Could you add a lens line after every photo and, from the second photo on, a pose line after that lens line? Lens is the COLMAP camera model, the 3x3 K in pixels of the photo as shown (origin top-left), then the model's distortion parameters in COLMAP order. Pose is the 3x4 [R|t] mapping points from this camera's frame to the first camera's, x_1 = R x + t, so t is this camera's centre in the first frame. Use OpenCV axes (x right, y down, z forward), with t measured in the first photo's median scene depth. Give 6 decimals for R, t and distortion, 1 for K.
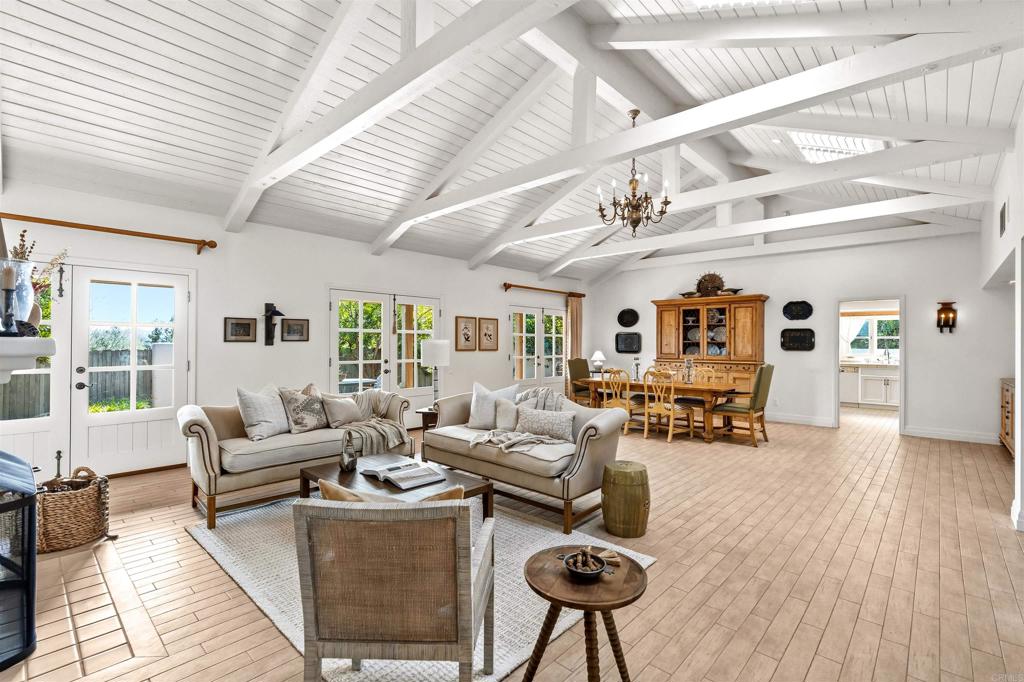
lens RADIAL K [[464.2, 0, 521.2], [0, 464.2, 345.6], [0, 0, 1]] dist [-0.007753, 0.002261]
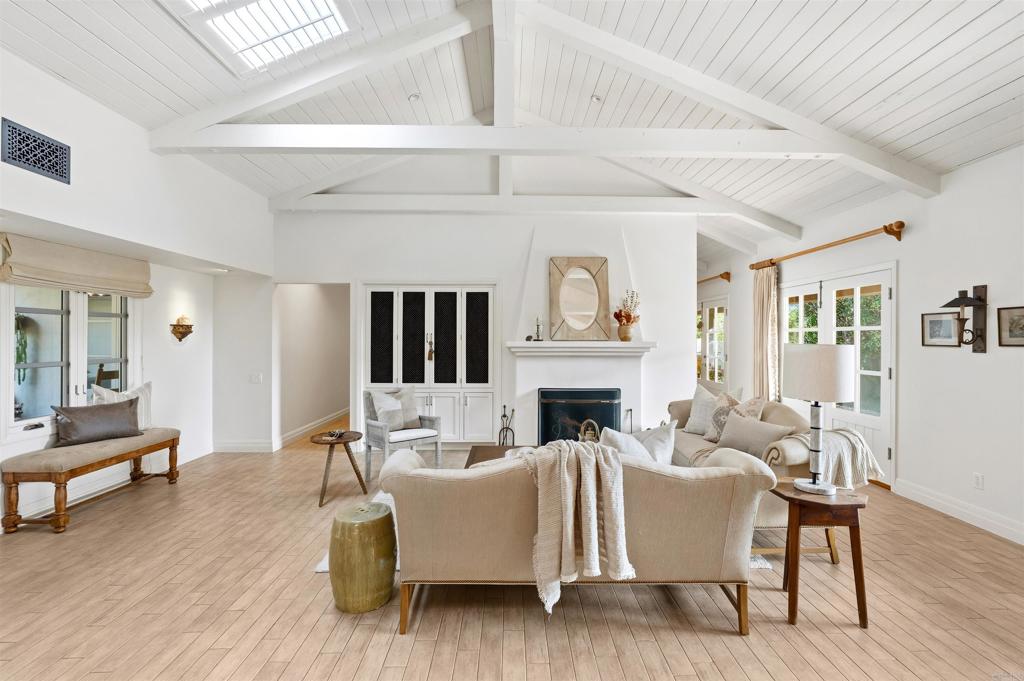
lens RADIAL K [[464.2, 0, 521.5], [0, 464.2, 335.1], [0, 0, 1]] dist [-0.007753, 0.002261]
pose [[-0.726879, -0.010876, -0.686679, 0.227387], [-0.010033, 0.999936, -0.005217, -0.010068], [0.686692, 0.003097, -0.726942, 0.701424]]
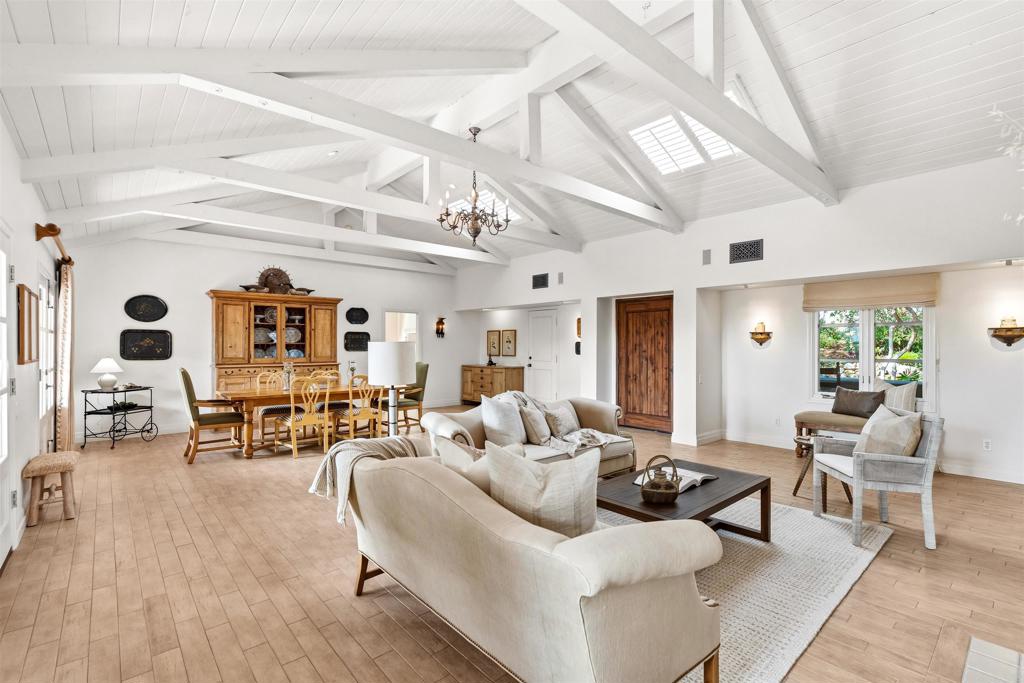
lens RADIAL K [[464.2, 0, 519.0], [0, 464.2, 343.7], [0, 0, 1]] dist [-0.007753, 0.002261]
pose [[0.108573, -0.001122, 0.994088, -0.486878], [0.004094, 0.999991, 0.000681, -0.006081], [-0.994080, 0.003996, 0.108576, 0.469468]]
